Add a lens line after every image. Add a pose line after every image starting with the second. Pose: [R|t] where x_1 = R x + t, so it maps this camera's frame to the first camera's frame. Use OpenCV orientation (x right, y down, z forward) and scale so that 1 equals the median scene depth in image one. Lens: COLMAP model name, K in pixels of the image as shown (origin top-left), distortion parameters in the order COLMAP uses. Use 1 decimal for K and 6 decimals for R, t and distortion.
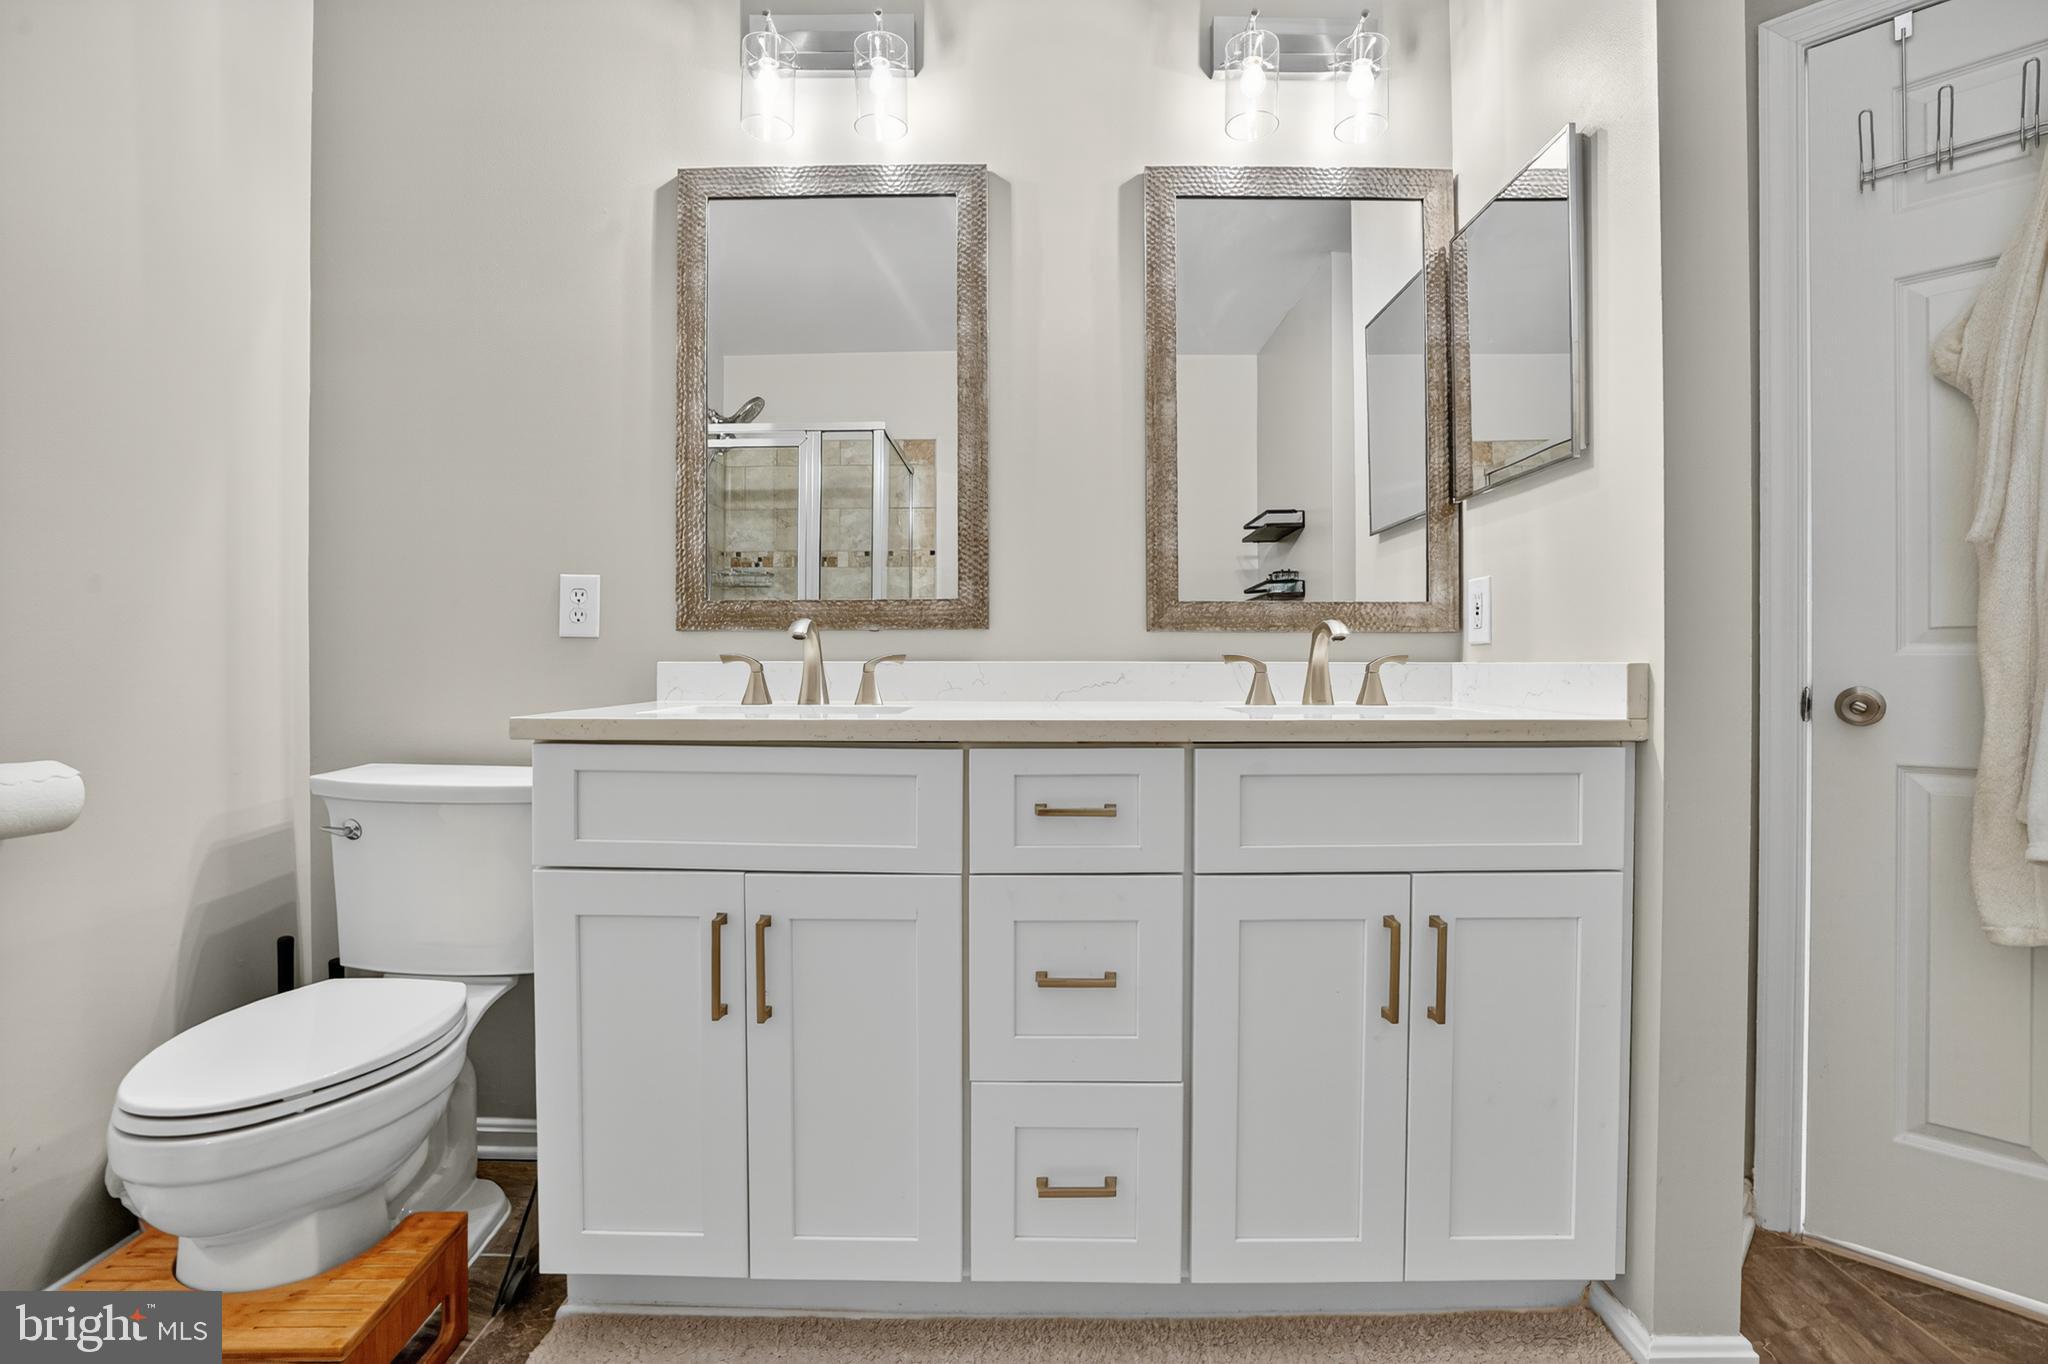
lens RADIAL K [[975.4, 0, 1024.4], [0, 975.4, 624.8], [0, 0, 1]] dist [-0.034940, -0.000399]
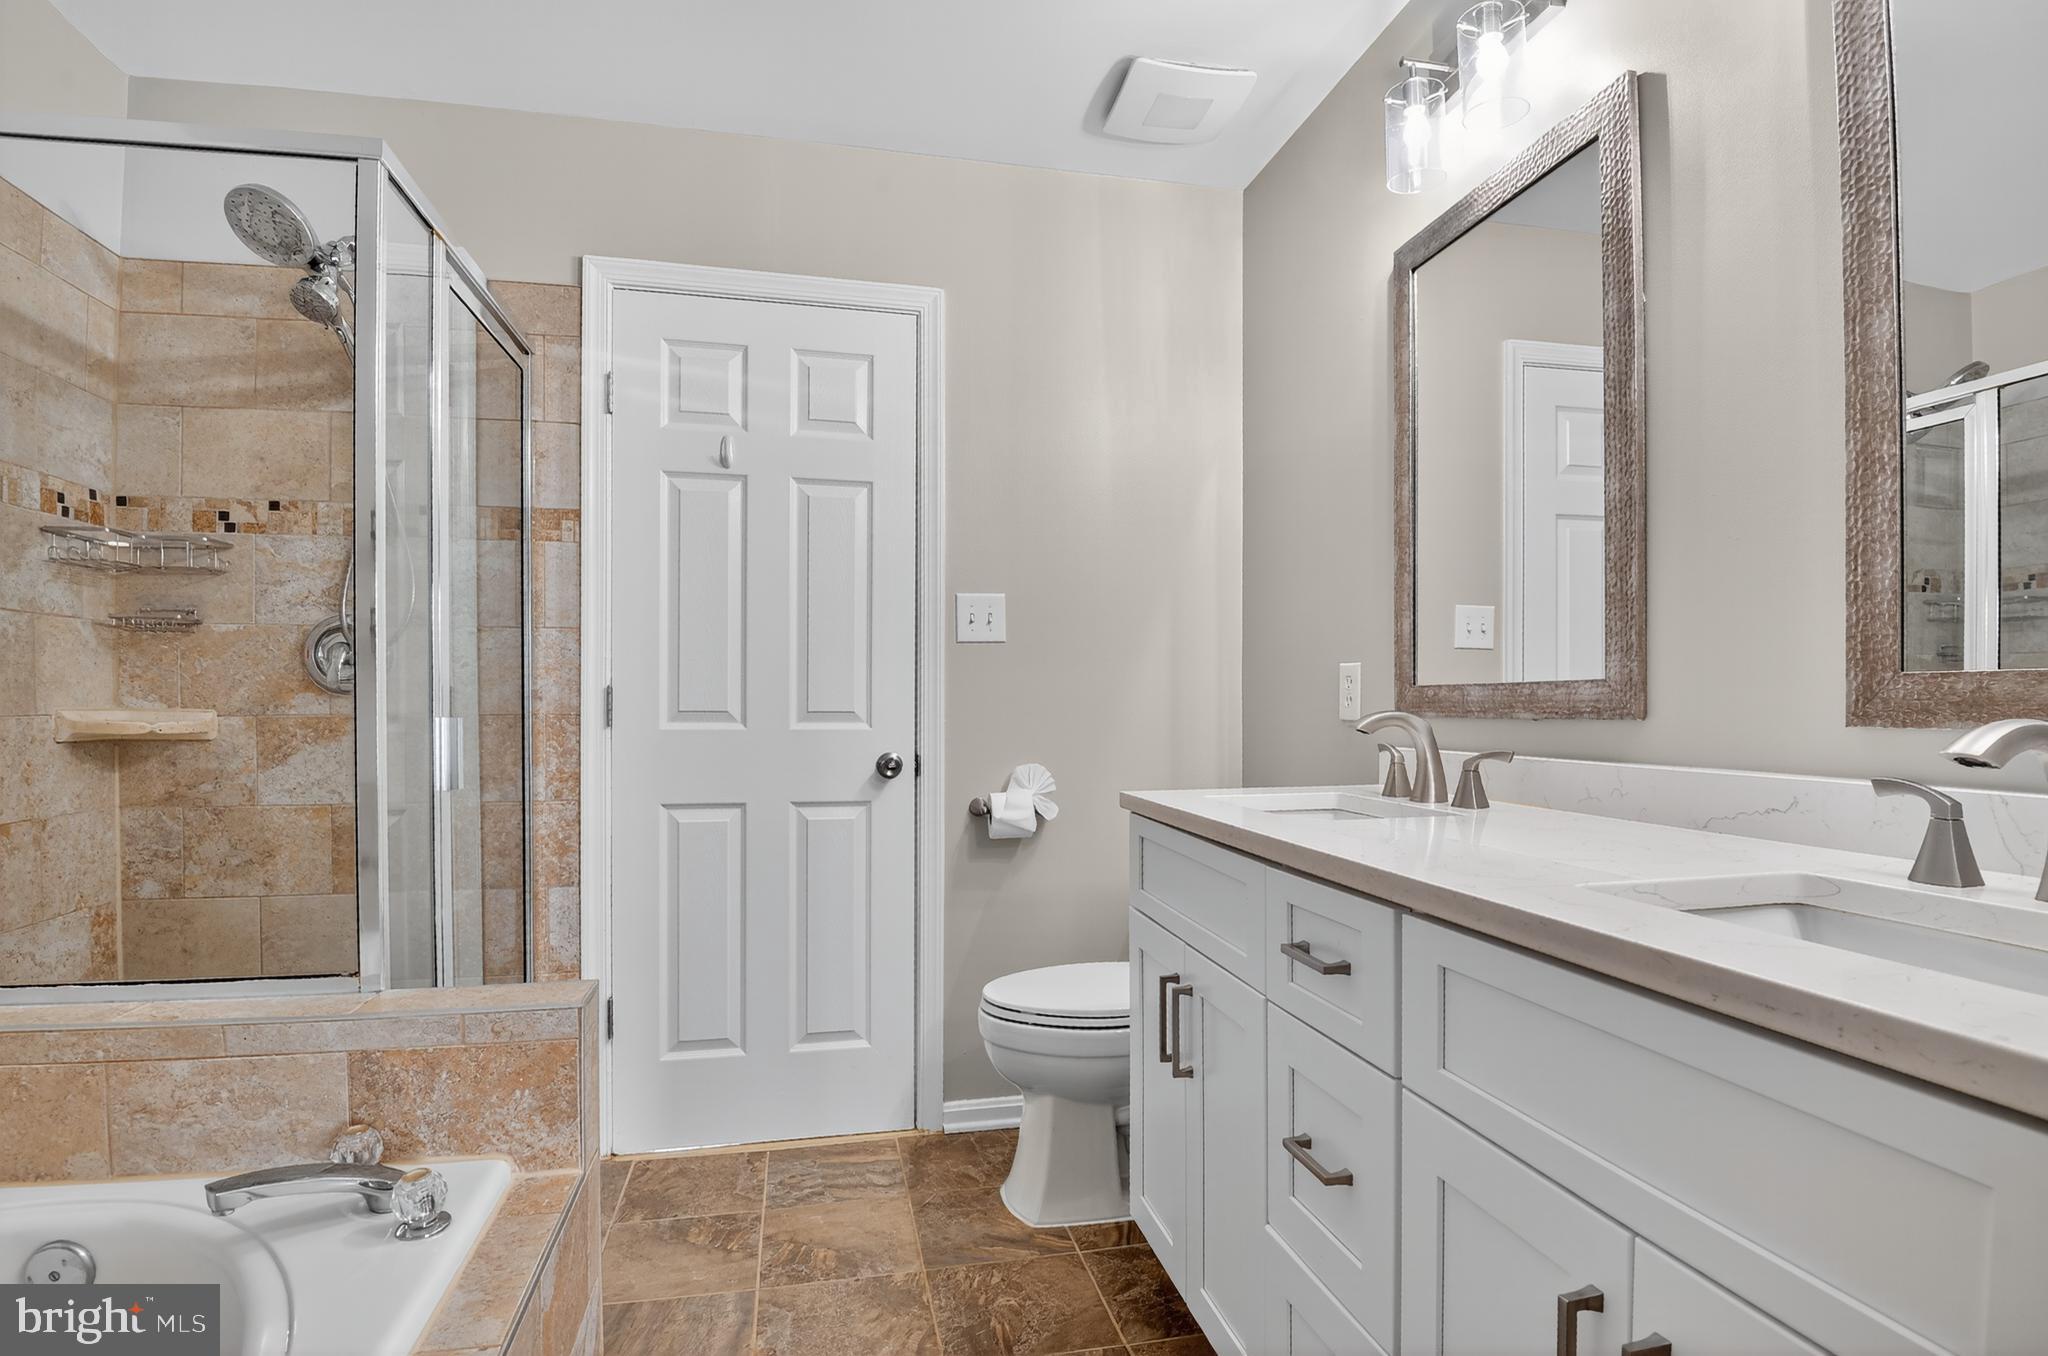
lens RADIAL K [[1023.5, 0, 1024.0], [0, 1023.5, 678.0], [0, 0, 1]] dist [-0.001590, -0.000298]
pose [[0.233570, -0.019989, -0.972134, 0.595812], [0.036260, 0.999272, -0.011835, -0.034924], [0.971664, -0.032485, 0.234125, 0.377554]]
